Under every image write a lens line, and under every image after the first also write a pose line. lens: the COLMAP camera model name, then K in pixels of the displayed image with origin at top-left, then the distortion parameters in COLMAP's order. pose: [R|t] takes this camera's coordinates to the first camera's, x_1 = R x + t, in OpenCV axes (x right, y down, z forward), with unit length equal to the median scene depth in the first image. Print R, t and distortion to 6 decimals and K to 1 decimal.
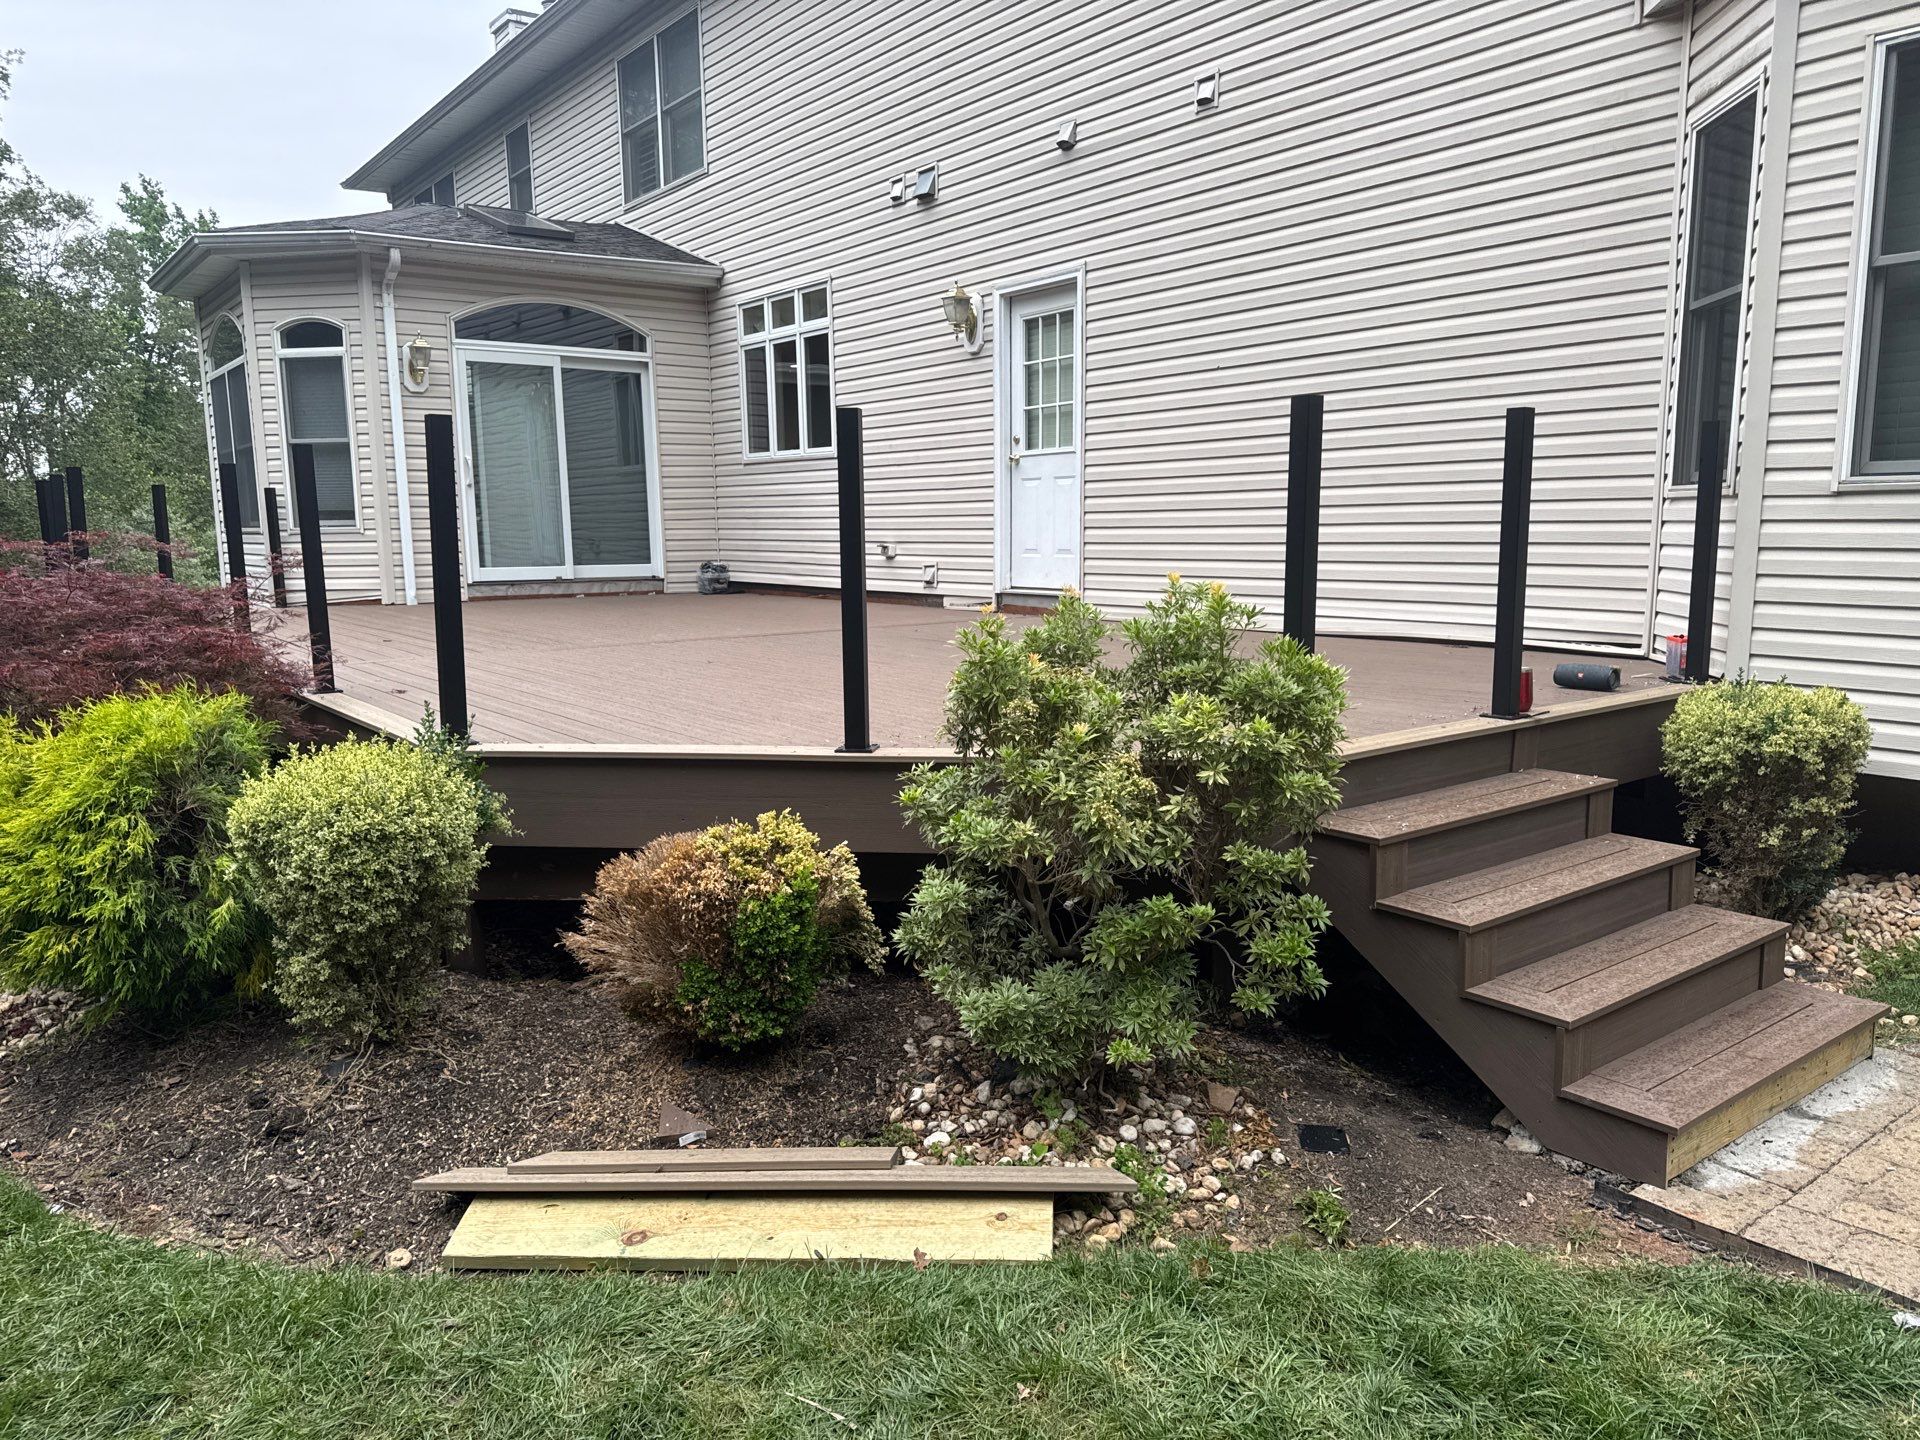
lens RADIAL K [[1360.0, 0, 972.2], [0, 1360.0, 733.7], [0, 0, 1]] dist [0.033325, -0.036421]
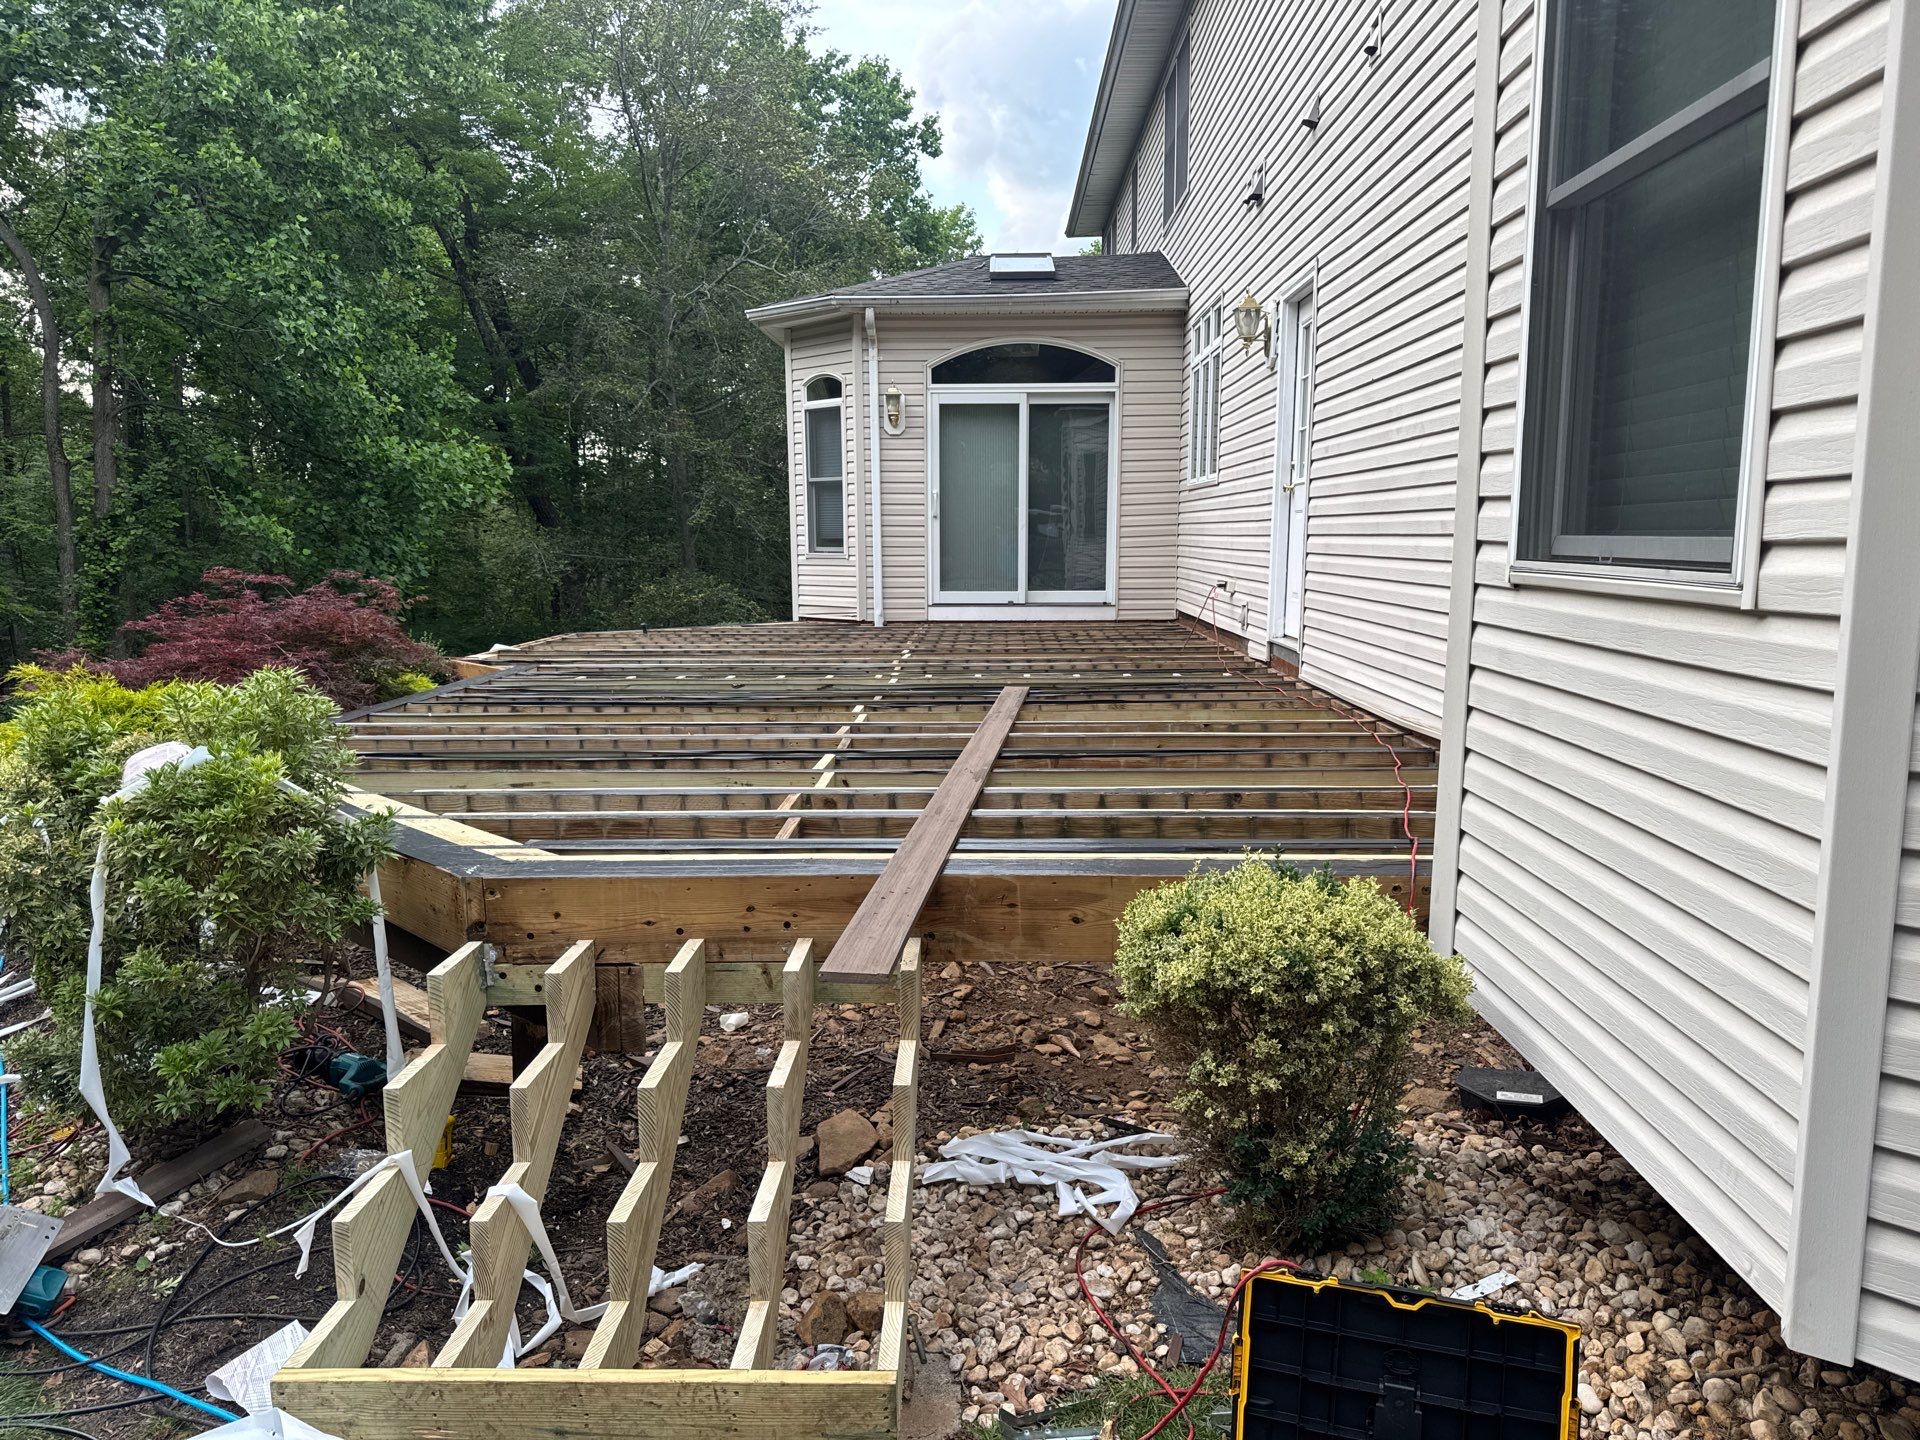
lens RADIAL K [[1372.4, 0, 958.1], [0, 1372.4, 729.0], [0, 0, 1]] dist [0.011752, -0.018476]
pose [[0.778659, 0.094595, -0.620276, 0.423423], [-0.100502, 0.994610, 0.025518, -0.051758], [0.619346, 0.042469, 0.783969, 0.194843]]
